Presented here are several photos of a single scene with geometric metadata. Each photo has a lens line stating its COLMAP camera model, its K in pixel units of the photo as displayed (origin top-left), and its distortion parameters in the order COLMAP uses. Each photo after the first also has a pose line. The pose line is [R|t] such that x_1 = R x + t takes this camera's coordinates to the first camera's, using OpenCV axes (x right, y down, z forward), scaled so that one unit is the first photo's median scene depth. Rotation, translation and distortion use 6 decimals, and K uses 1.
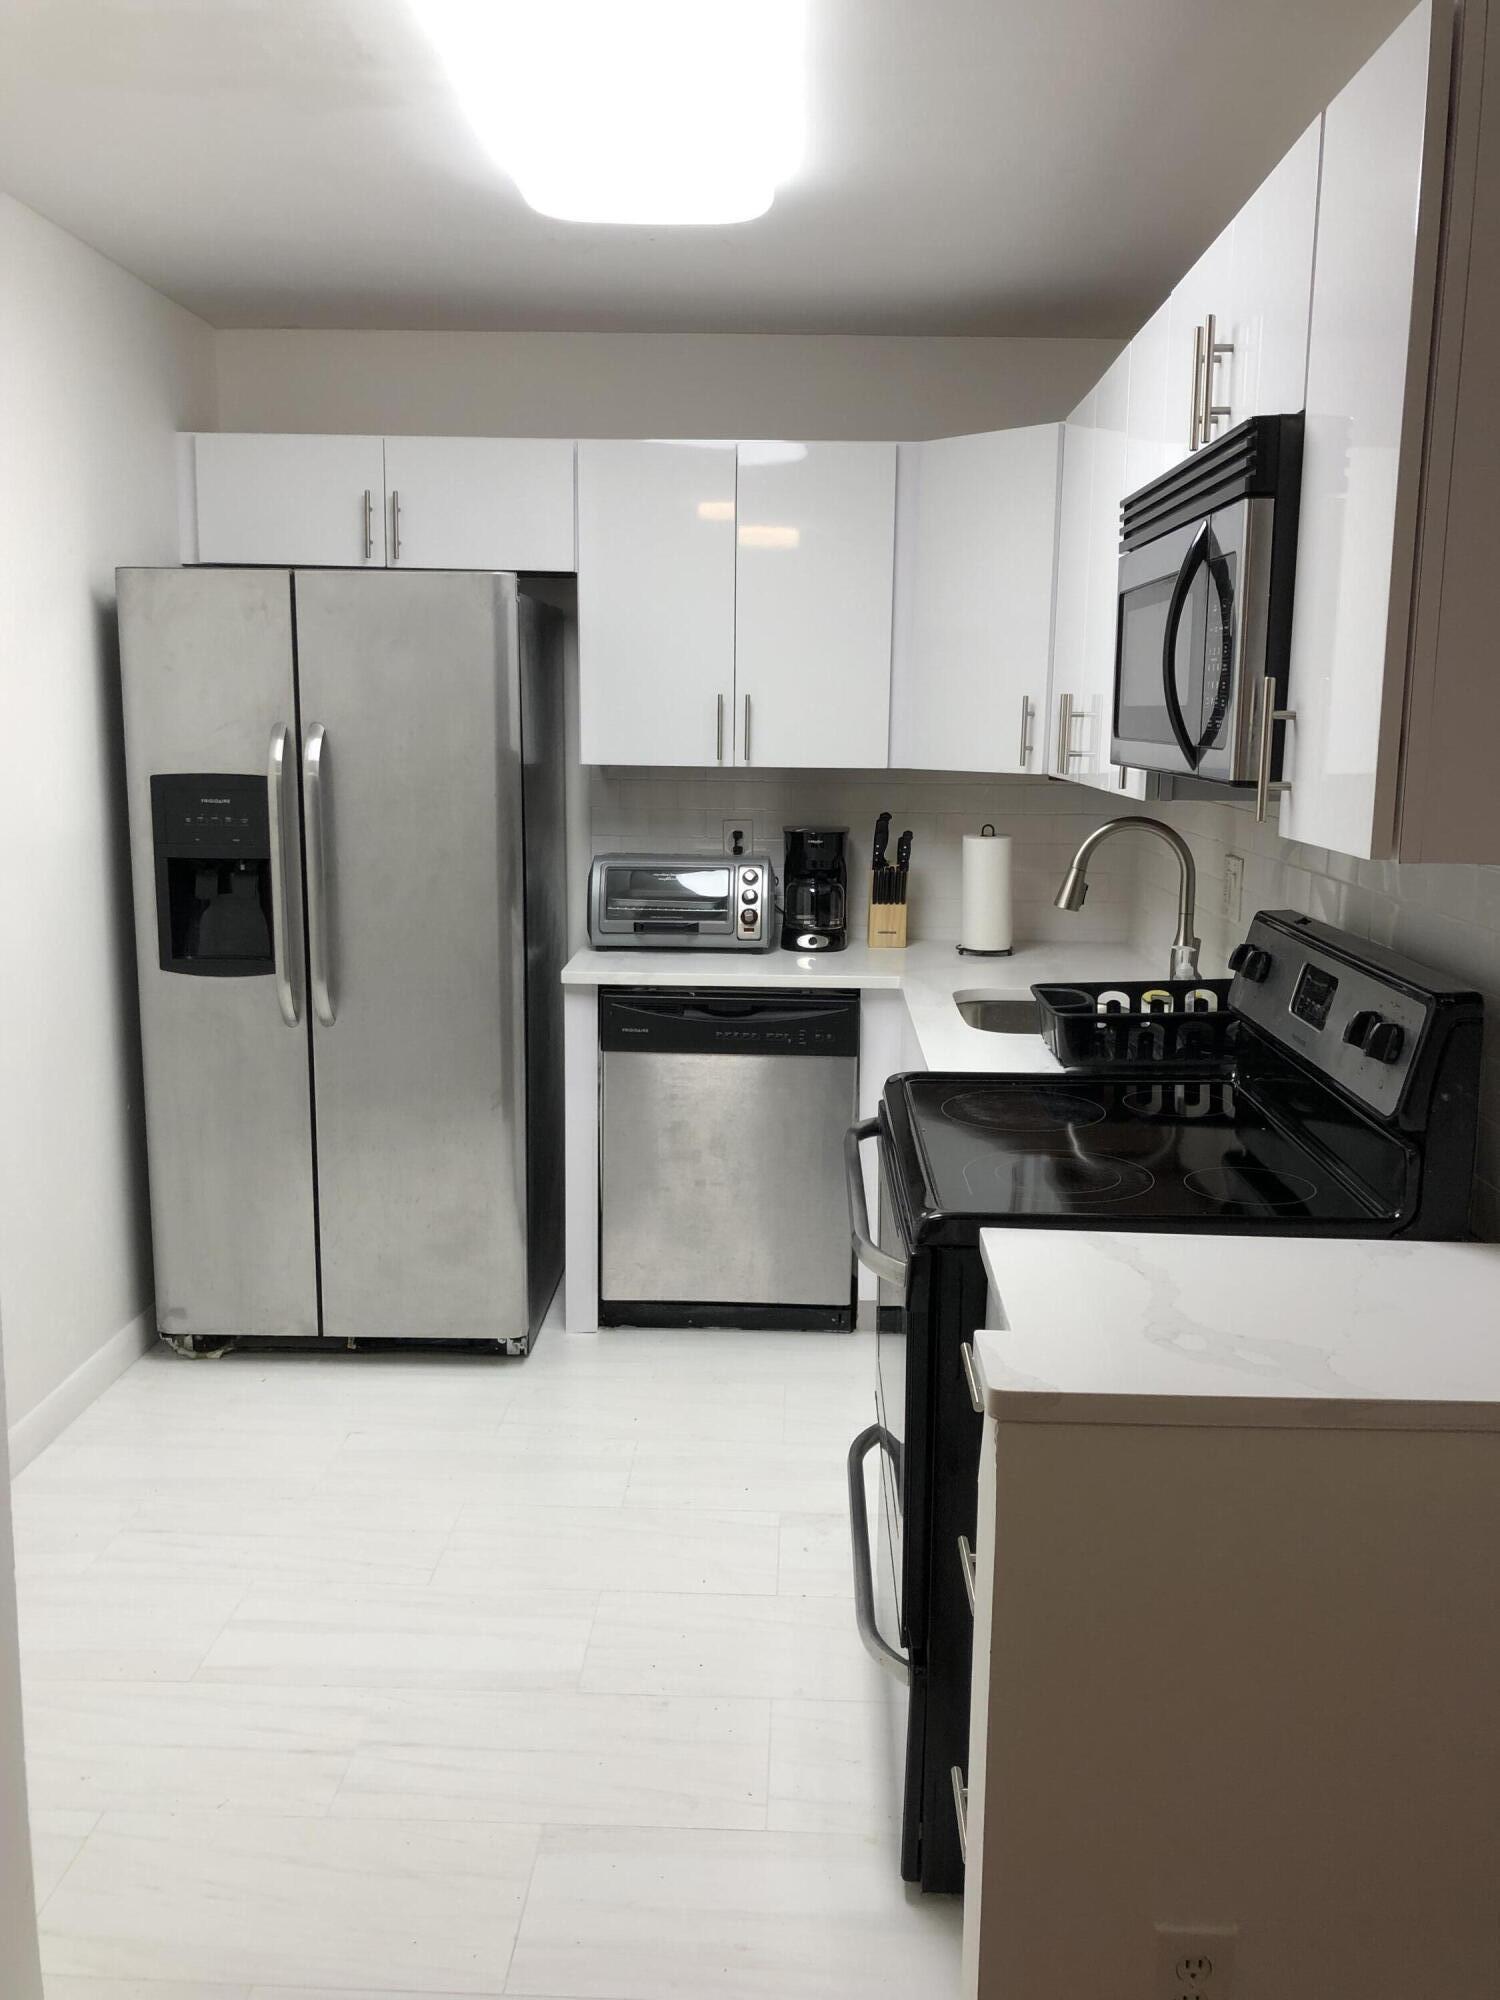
lens RADIAL K [[1630.9, 0, 789.2], [0, 1630.9, 1000.1], [0, 0, 1]] dist [0.173501, -0.574732]
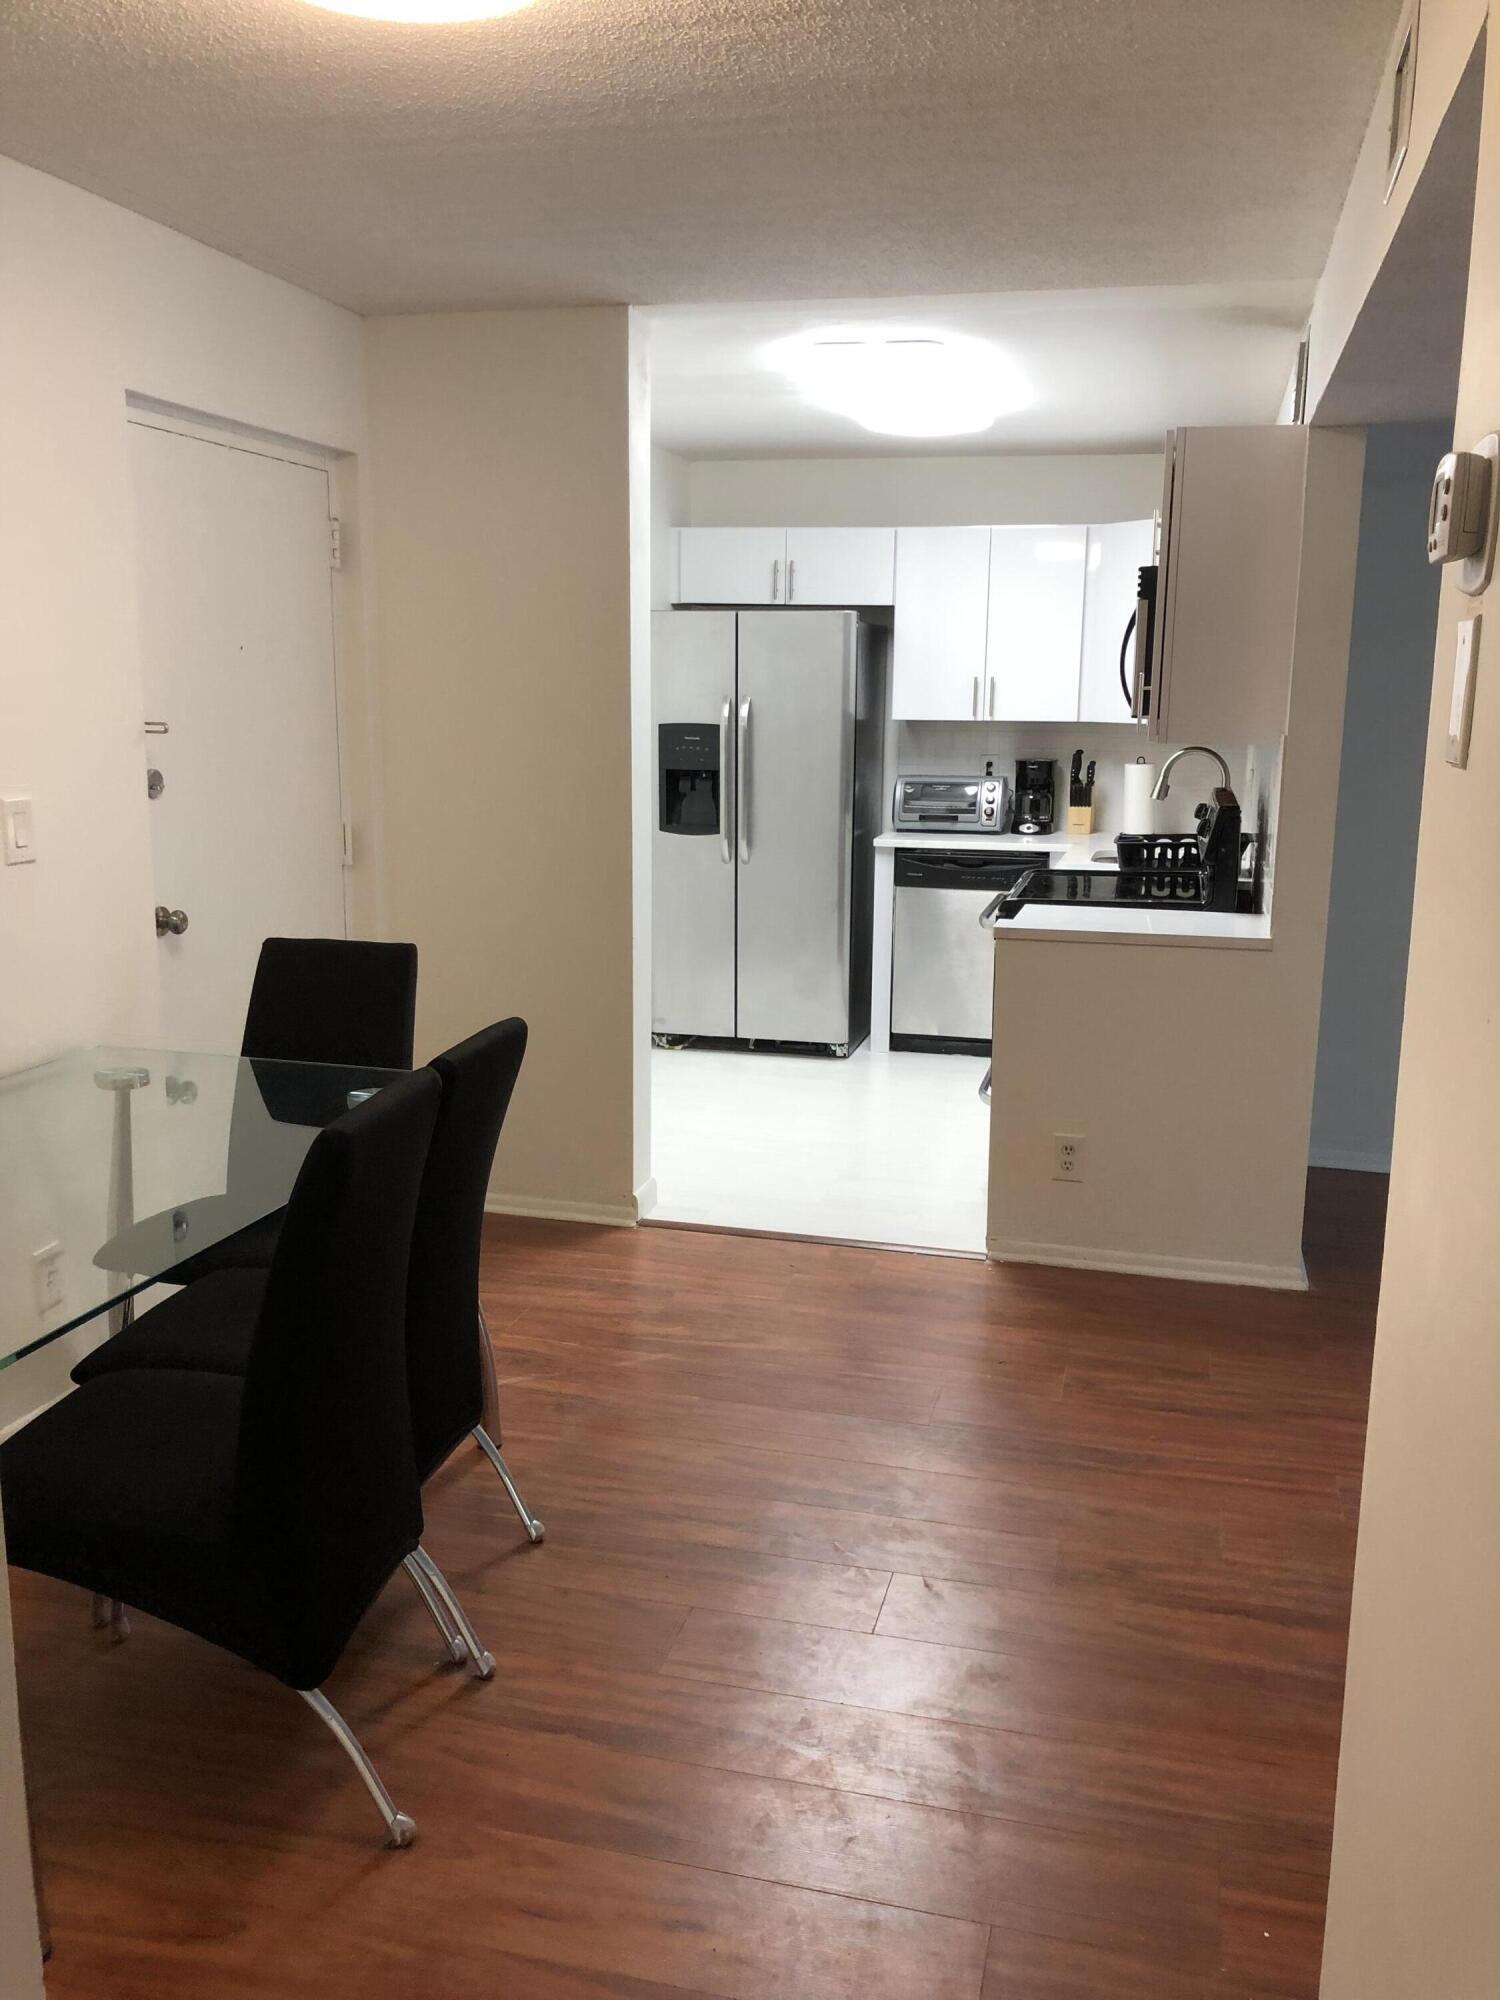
lens RADIAL K [[1630.9, 0, 789.2], [0, 1630.9, 1000.1], [0, 0, 1]] dist [0.173501, -0.574732]
pose [[0.977050, 0.038396, -0.209523, 0.134589], [-0.035190, 0.999200, 0.019009, 0.116874], [0.210085, -0.011199, 0.977619, -0.676050]]
